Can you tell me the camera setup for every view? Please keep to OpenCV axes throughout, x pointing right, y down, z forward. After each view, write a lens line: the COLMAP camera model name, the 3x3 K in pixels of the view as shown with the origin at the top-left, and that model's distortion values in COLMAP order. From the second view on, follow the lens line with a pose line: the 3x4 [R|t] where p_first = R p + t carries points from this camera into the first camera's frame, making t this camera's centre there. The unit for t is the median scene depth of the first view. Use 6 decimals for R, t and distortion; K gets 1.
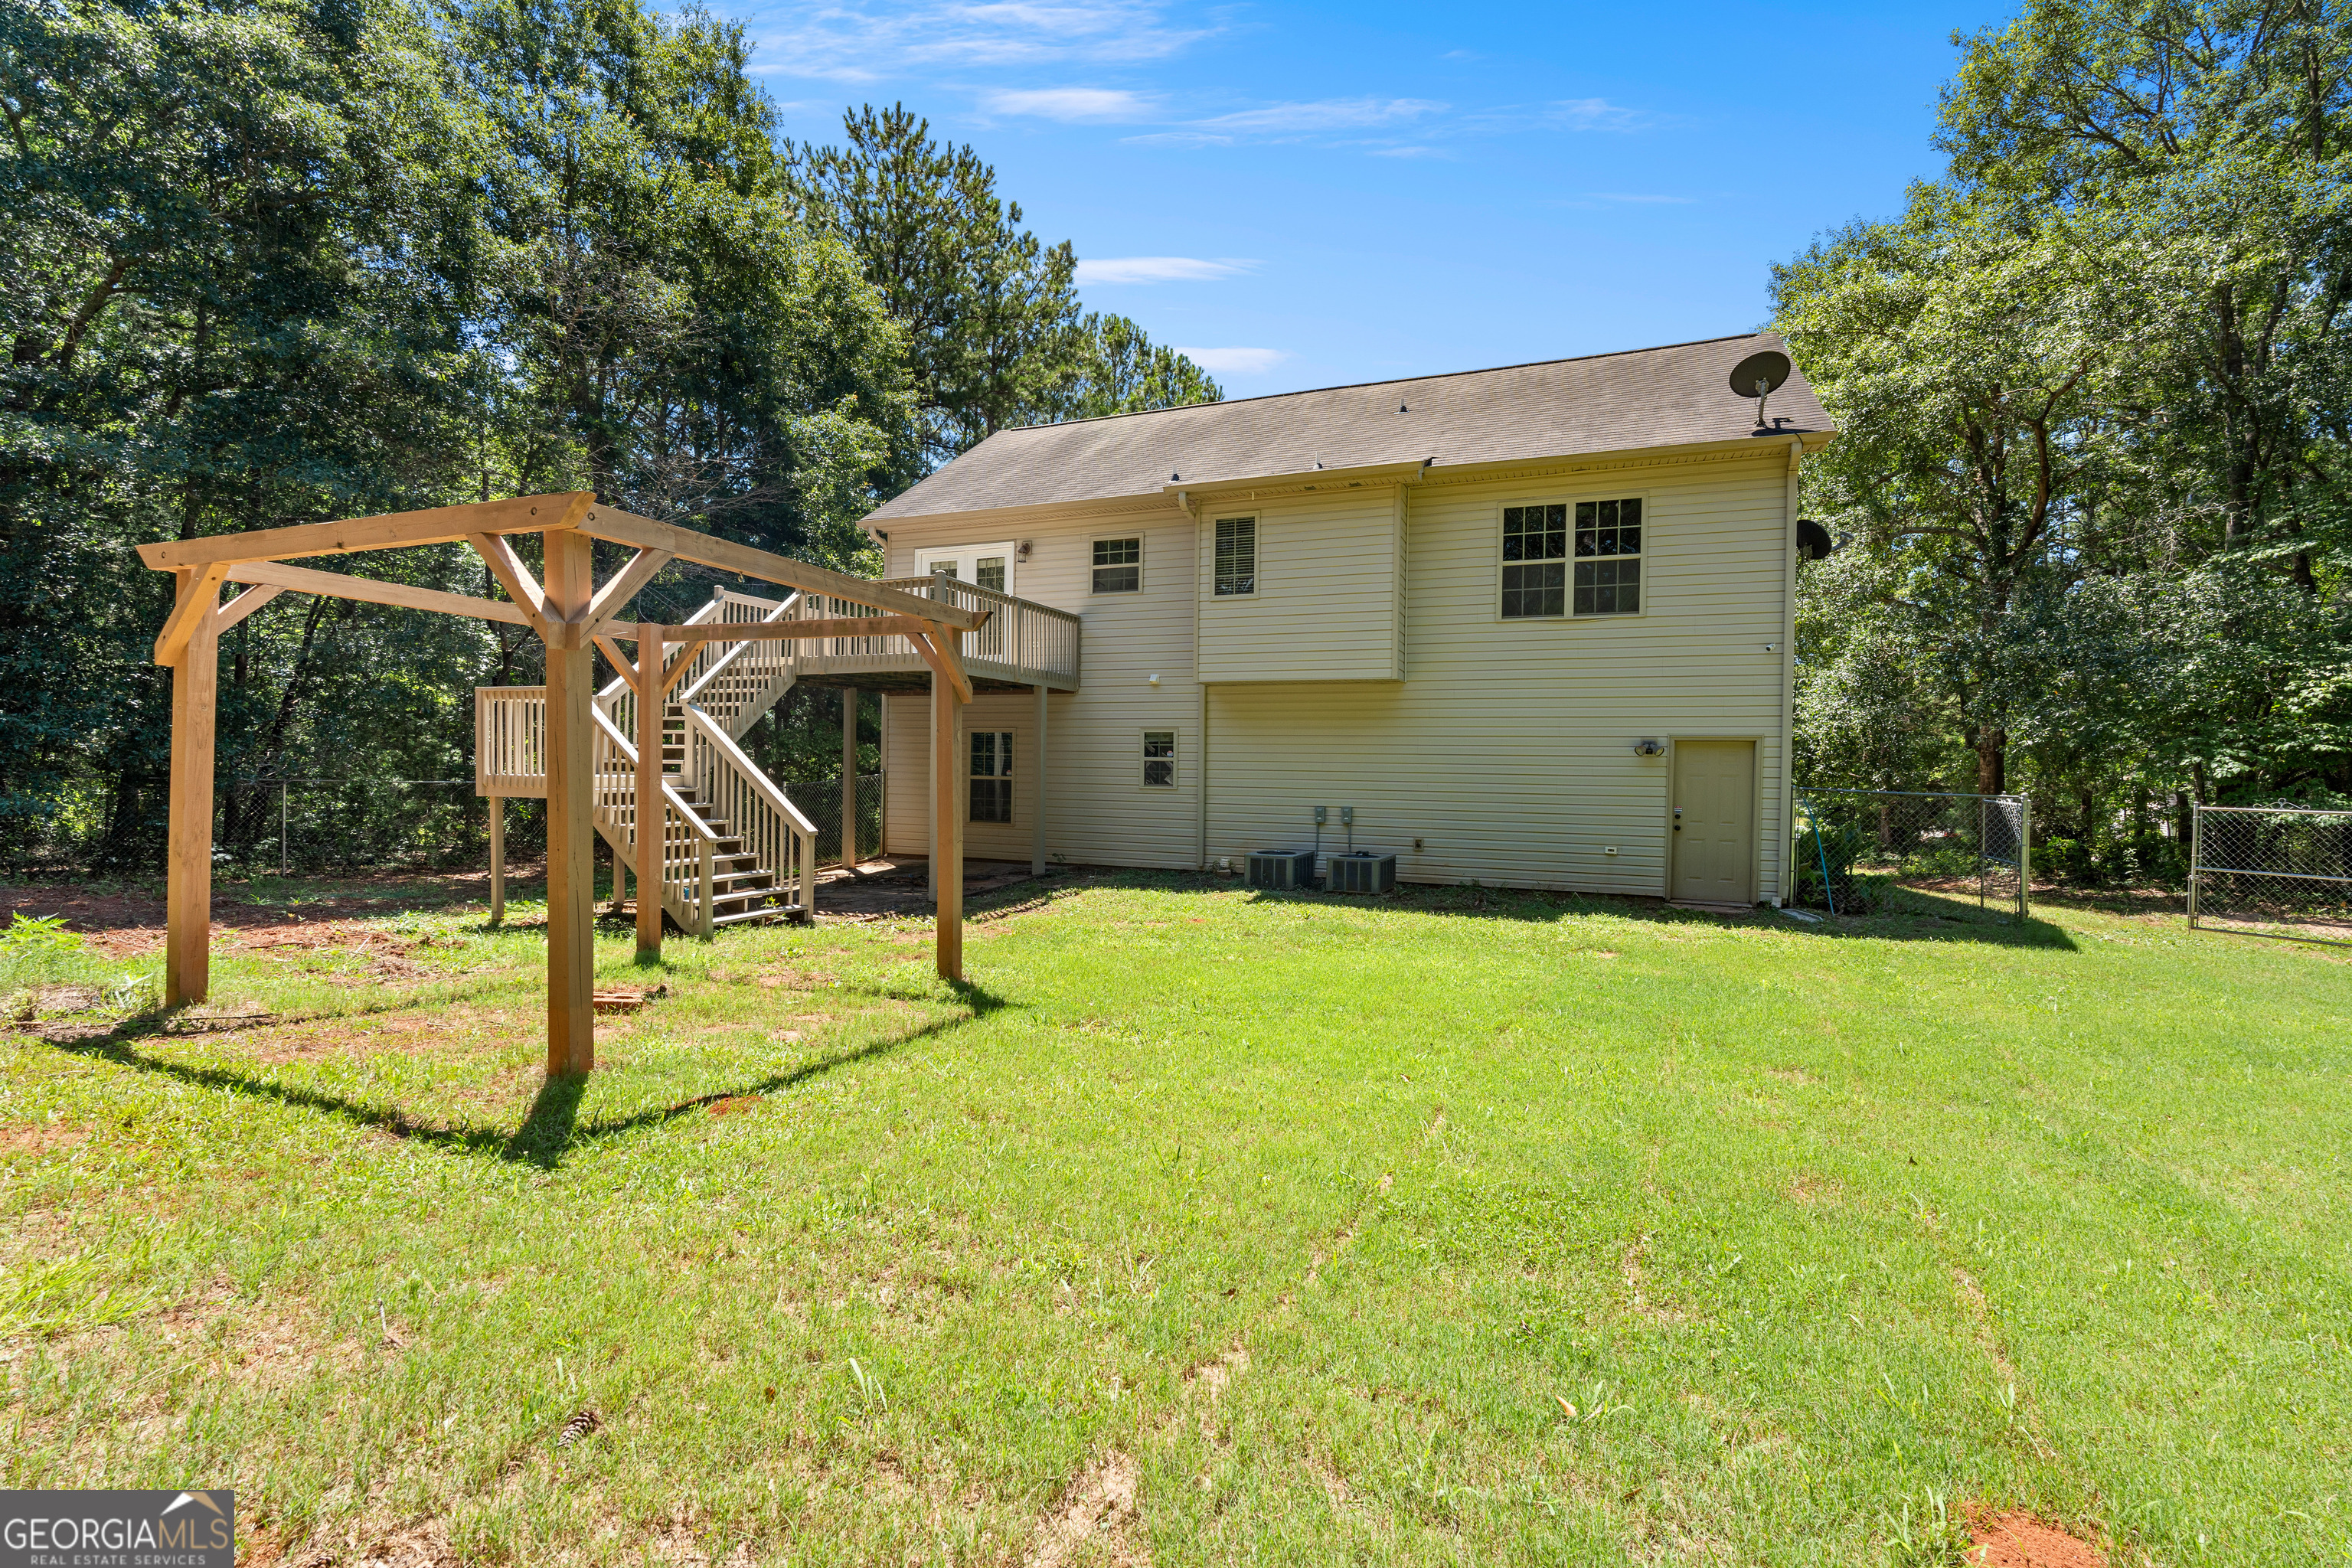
lens RADIAL K [[1024.2, 0, 1171.8], [0, 1024.2, 787.8], [0, 0, 1]] dist [-0.001692, -0.000071]
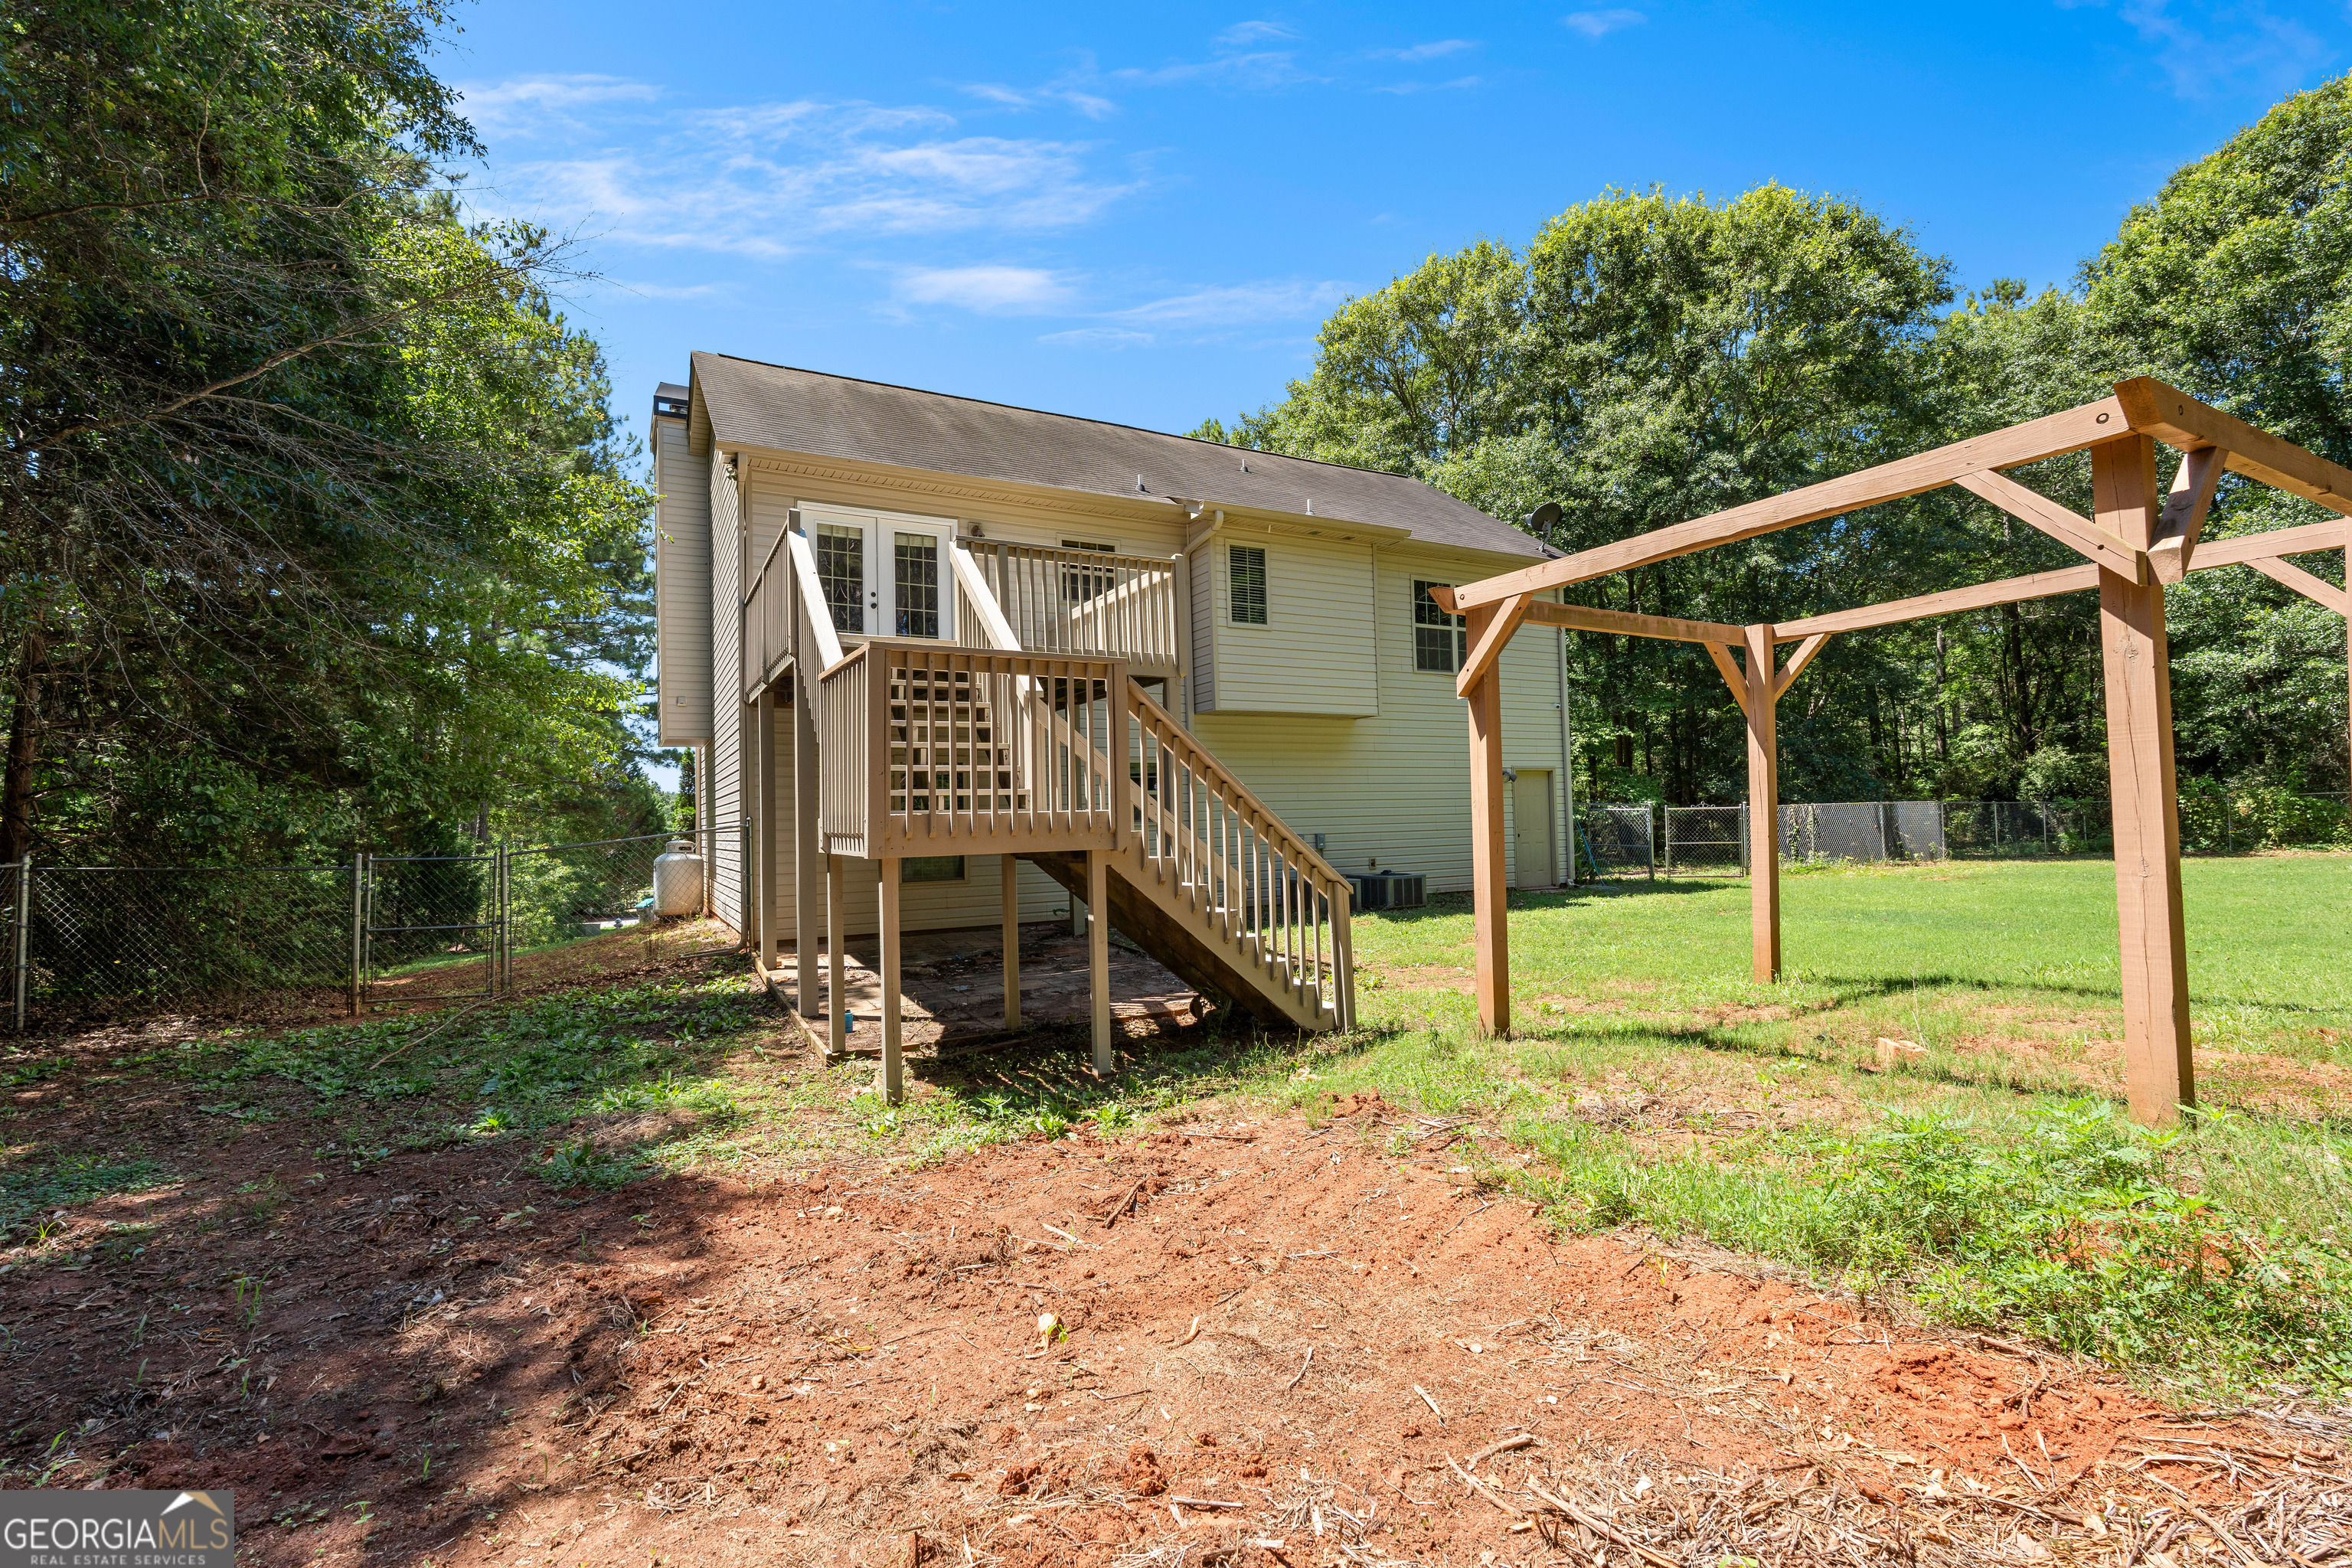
lens RADIAL K [[1024.2, 0, 1171.8], [0, 1024.2, 787.8], [0, 0, 1]] dist [-0.001692, -0.000071]
pose [[0.646754, -0.005096, 0.762682, -0.795429], [0.044889, 0.998499, -0.031394, -0.000194], [-0.761377, 0.054540, 0.646012, 0.447280]]
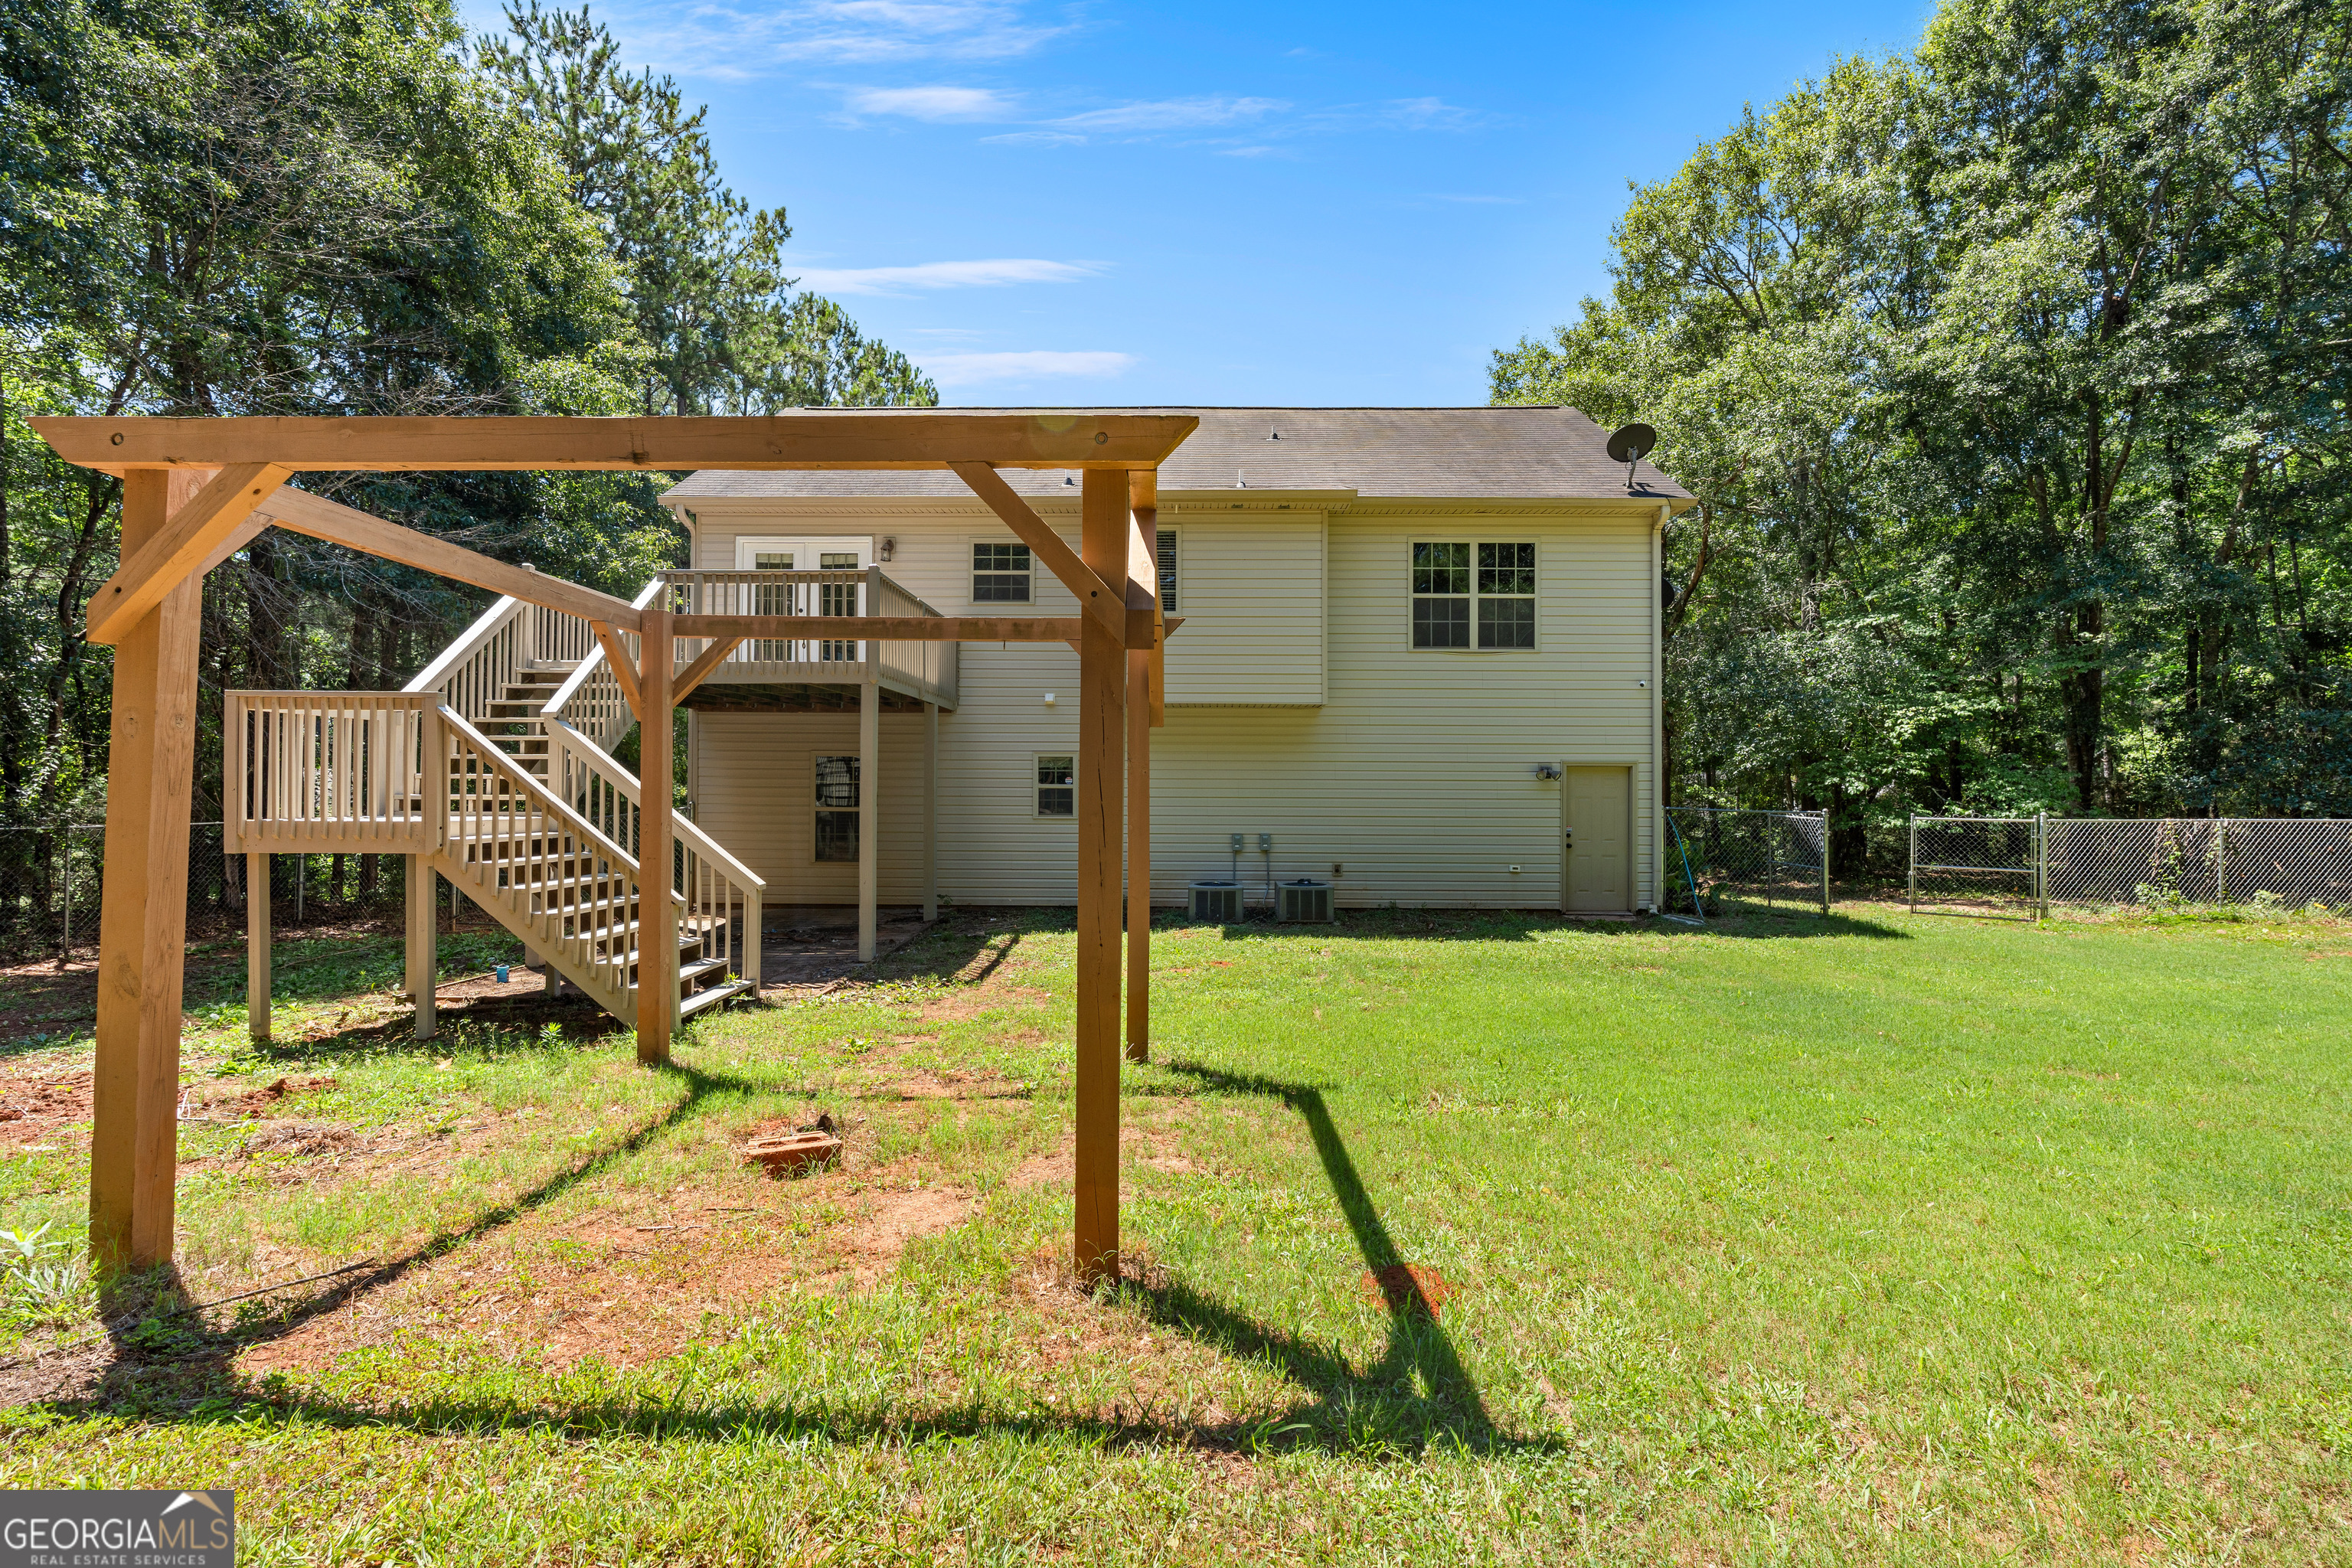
lens RADIAL K [[1024.2, 0, 1171.8], [0, 1024.2, 787.8], [0, 0, 1]] dist [-0.001692, -0.000071]
pose [[0.932219, -0.008834, 0.361788, -0.282557], [0.016186, 0.999719, -0.017296, -0.010448], [-0.361533, 0.021980, 0.932100, 0.126608]]
